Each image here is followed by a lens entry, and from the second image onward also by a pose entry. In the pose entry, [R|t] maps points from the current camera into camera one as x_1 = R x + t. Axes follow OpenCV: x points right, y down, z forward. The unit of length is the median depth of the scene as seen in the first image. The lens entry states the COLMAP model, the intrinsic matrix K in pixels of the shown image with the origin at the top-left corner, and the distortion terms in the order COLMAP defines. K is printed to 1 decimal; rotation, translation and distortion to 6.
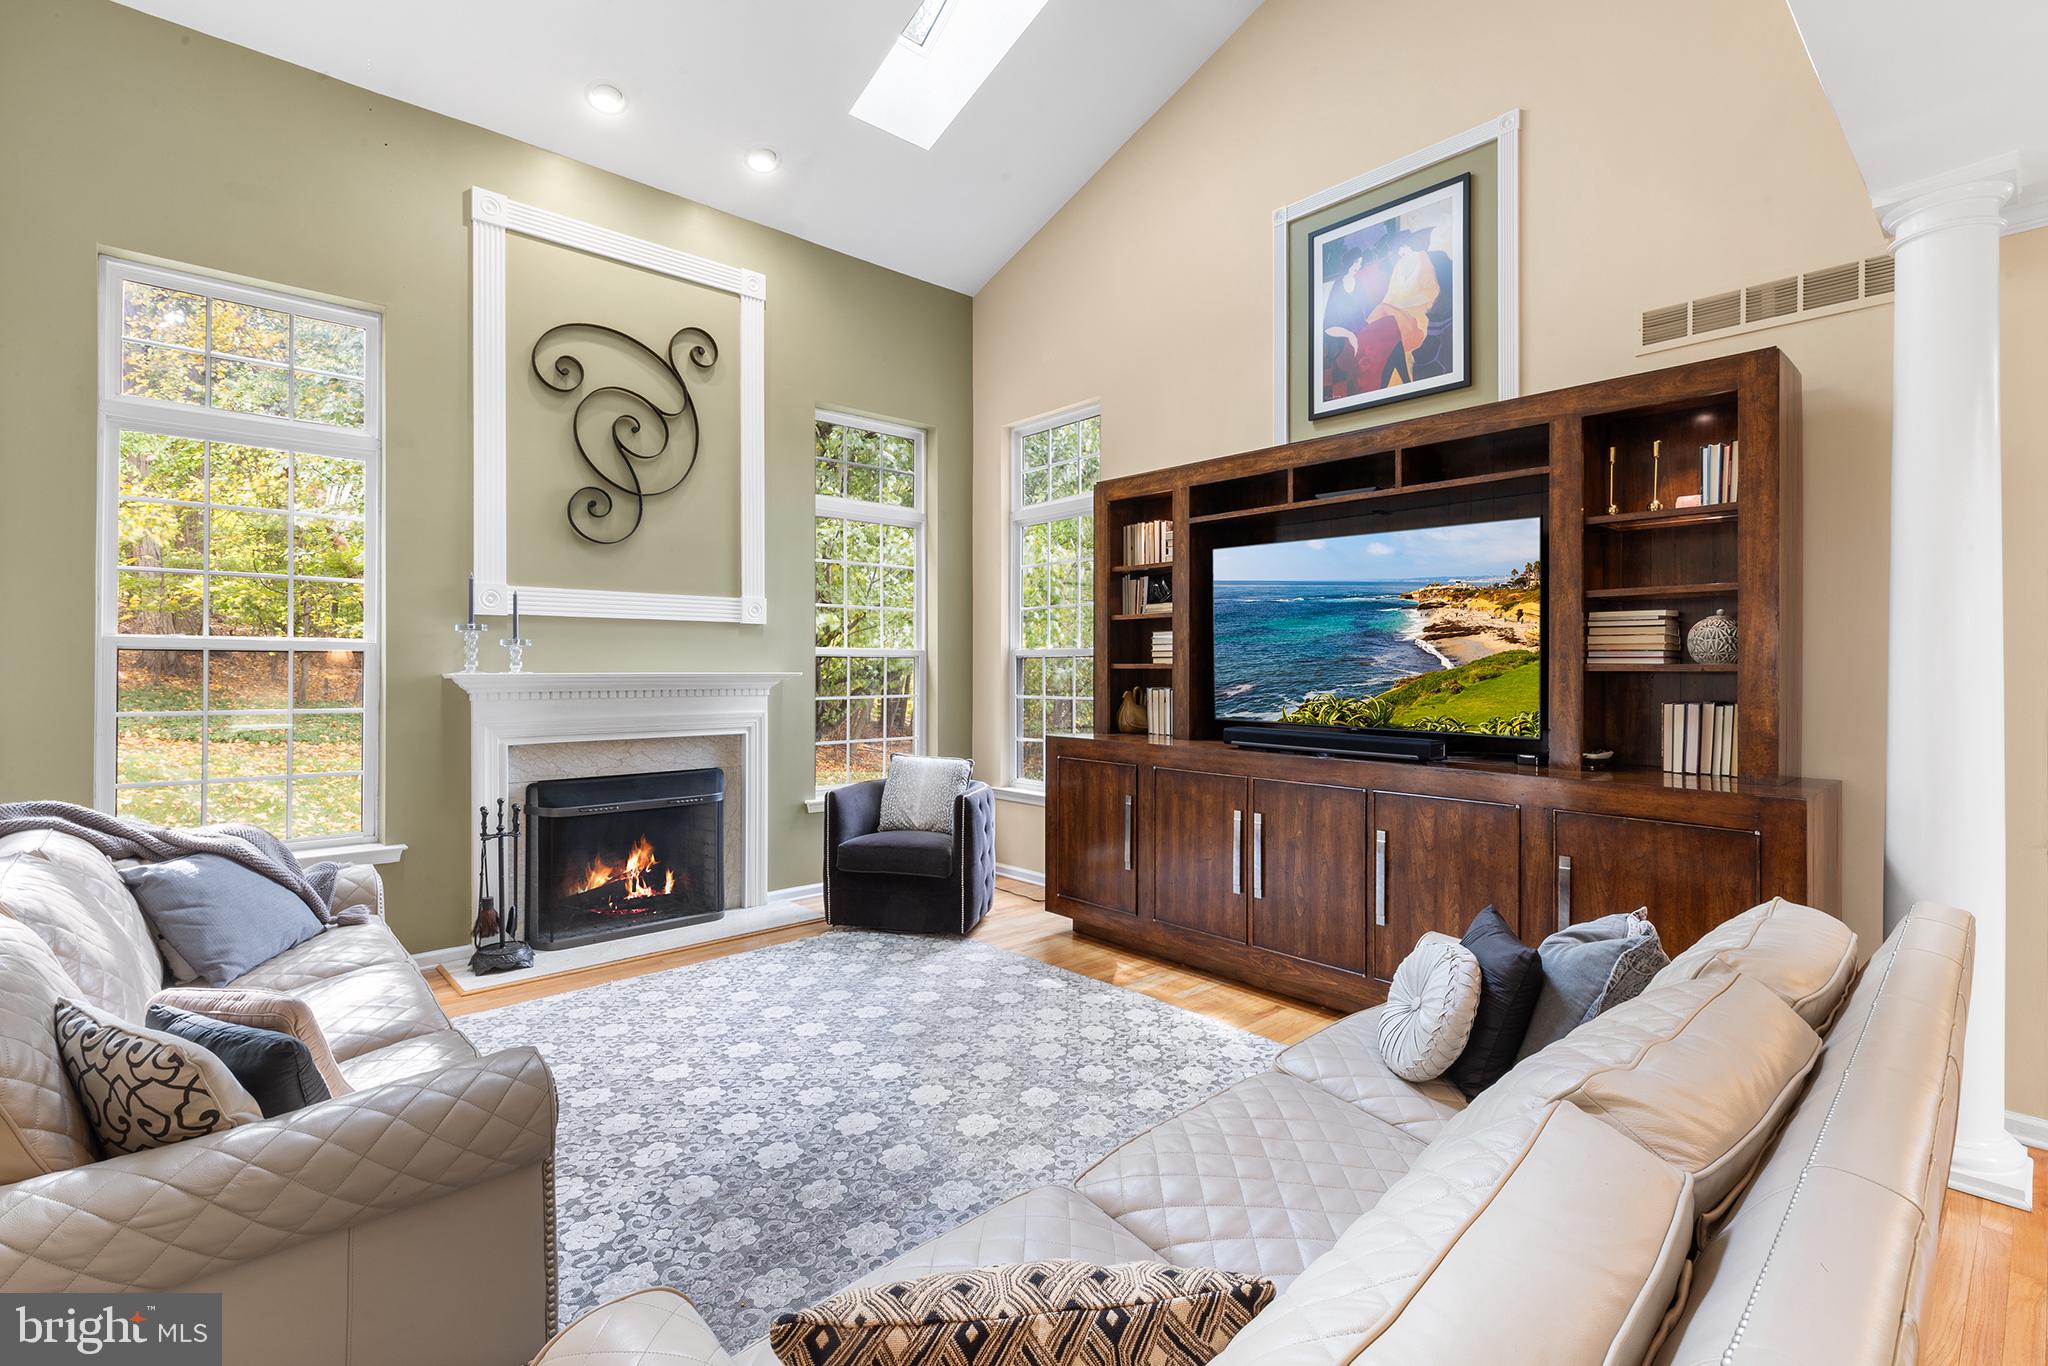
lens RADIAL K [[920.6, 0, 1034.2], [0, 920.6, 671.9], [0, 0, 1]] dist [-0.000389, 0.000010]
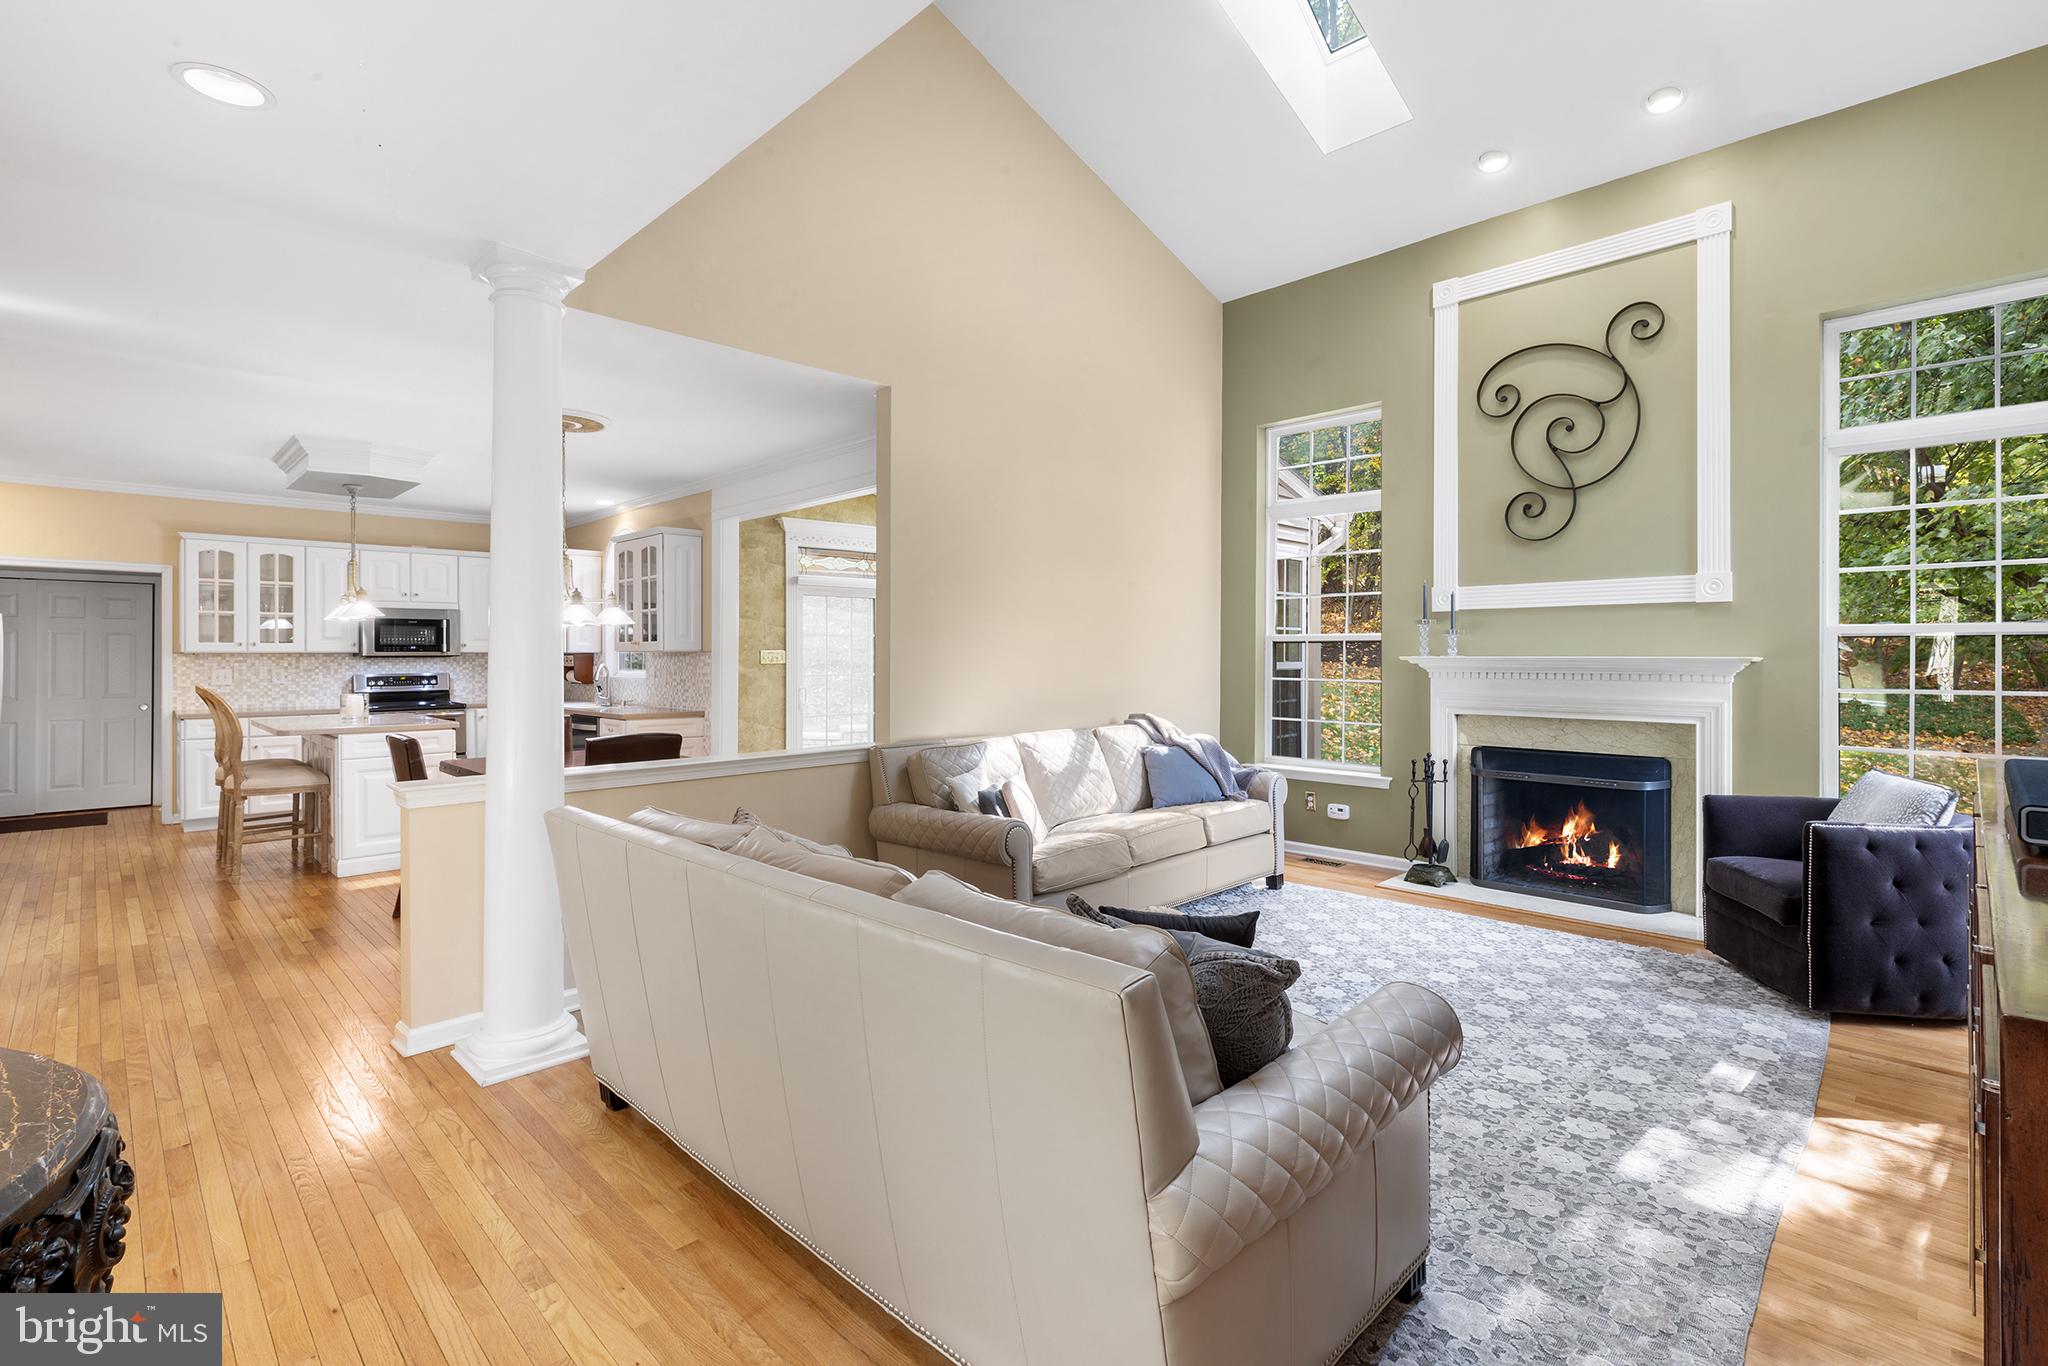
lens RADIAL K [[940.5, 0, 1017.3], [0, 940.5, 658.2], [0, 0, 1]] dist [0.002009, 0.000301]
pose [[0.038601, 0.004862, -0.999243, 0.709630], [0.001583, 0.999987, 0.004927, -0.003756], [0.999253, -0.001772, 0.038593, 0.358310]]
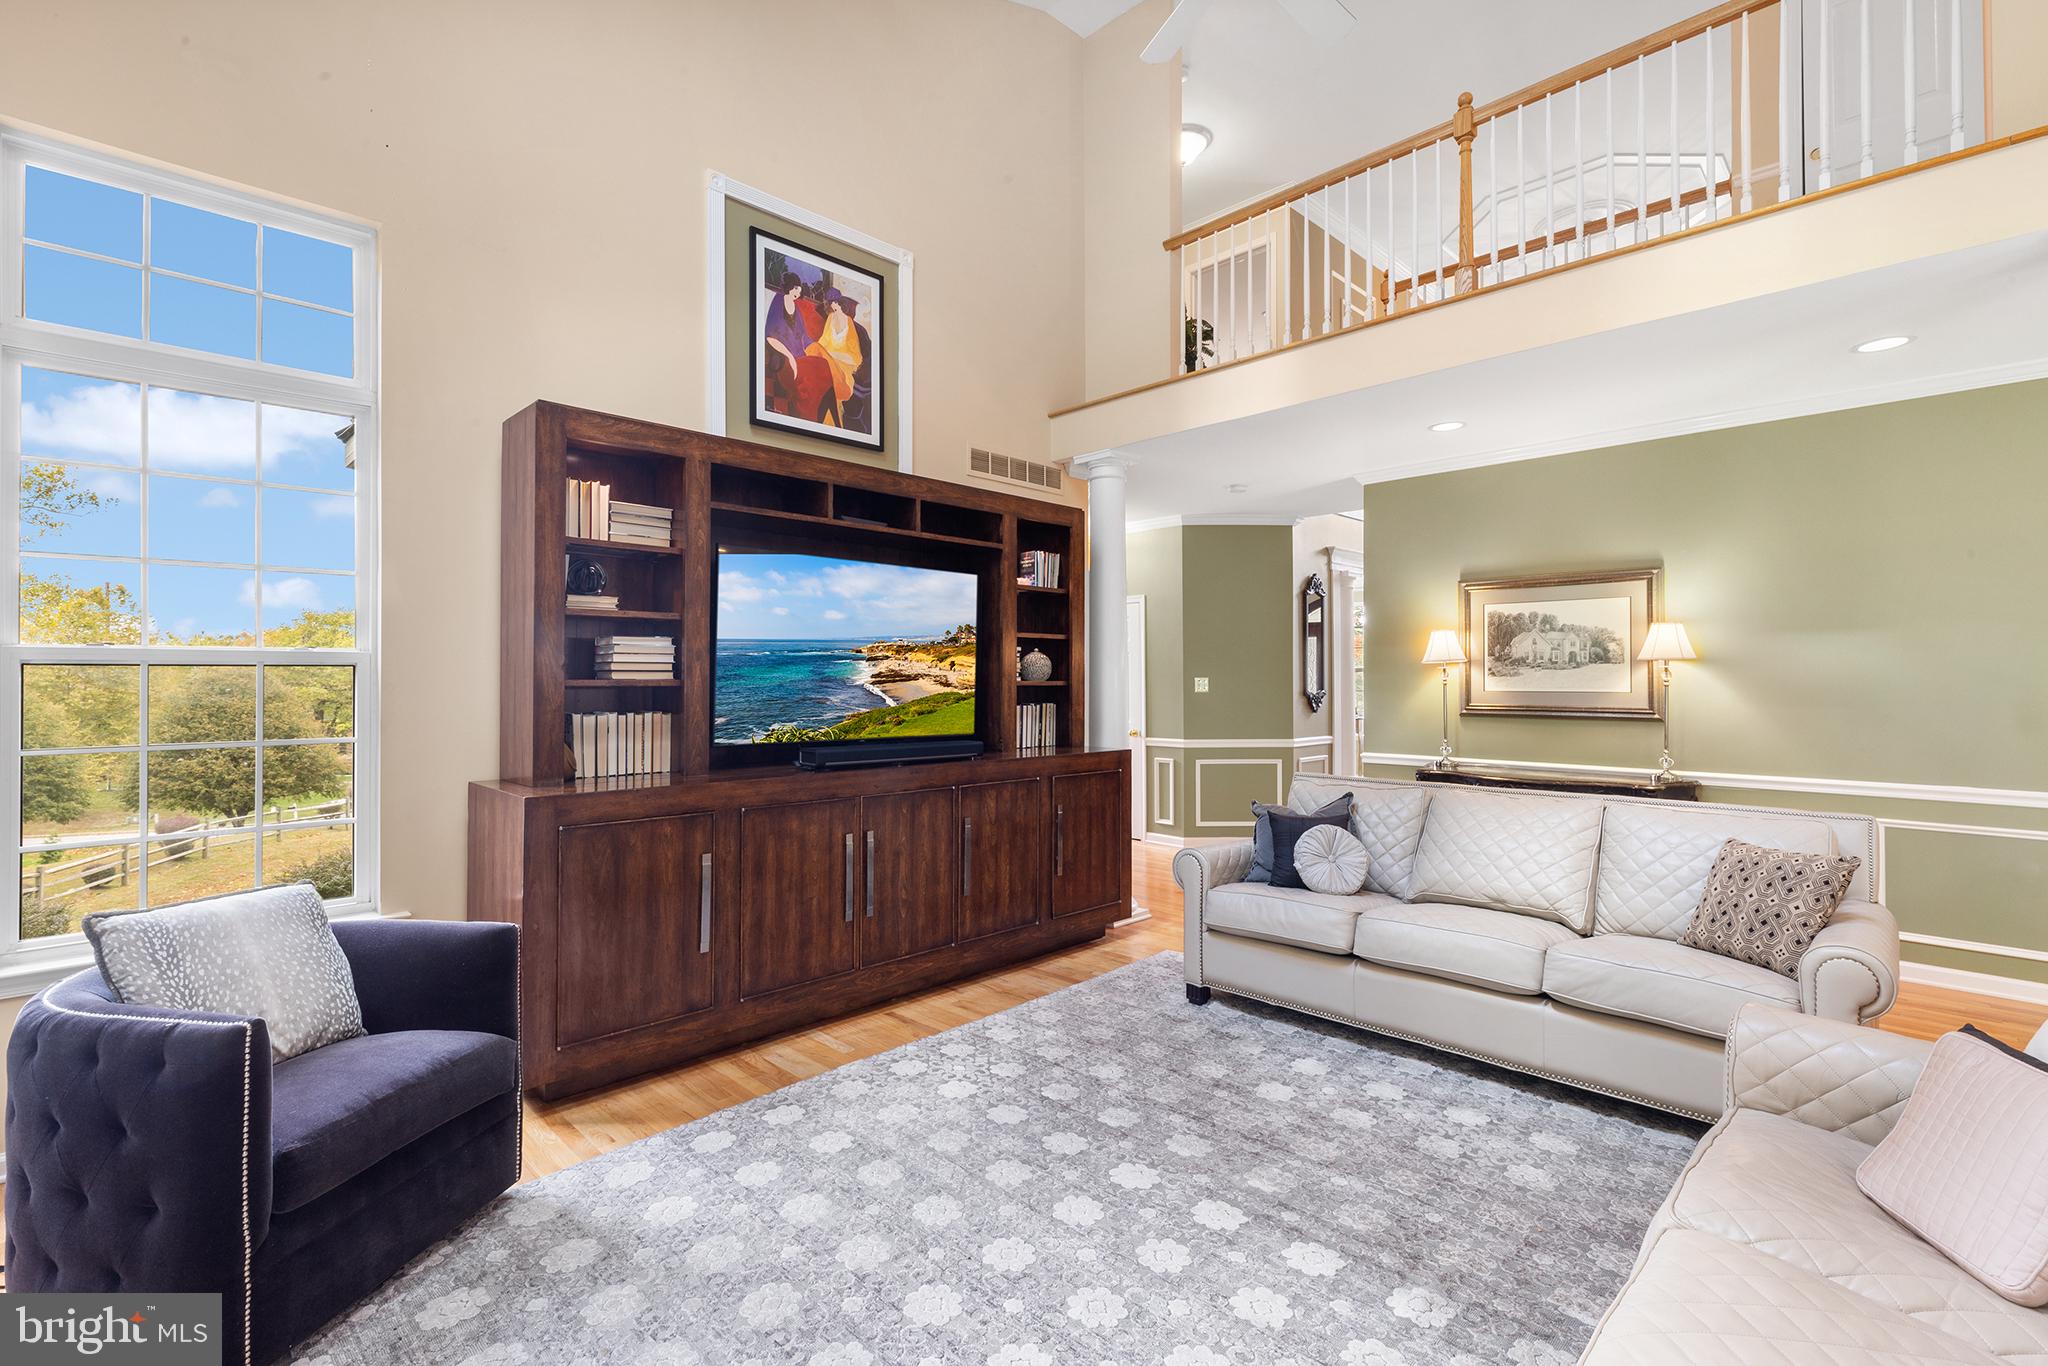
lens RADIAL K [[918.2, 0, 1012.9], [0, 918.2, 683.2], [0, 0, 1]] dist [0.002481, 0.000246]
pose [[-0.030012, -0.000601, 0.999549, -0.671698], [0.007928, 0.999968, 0.000839, -0.004660], [-0.999518, 0.007950, -0.030007, 0.782536]]
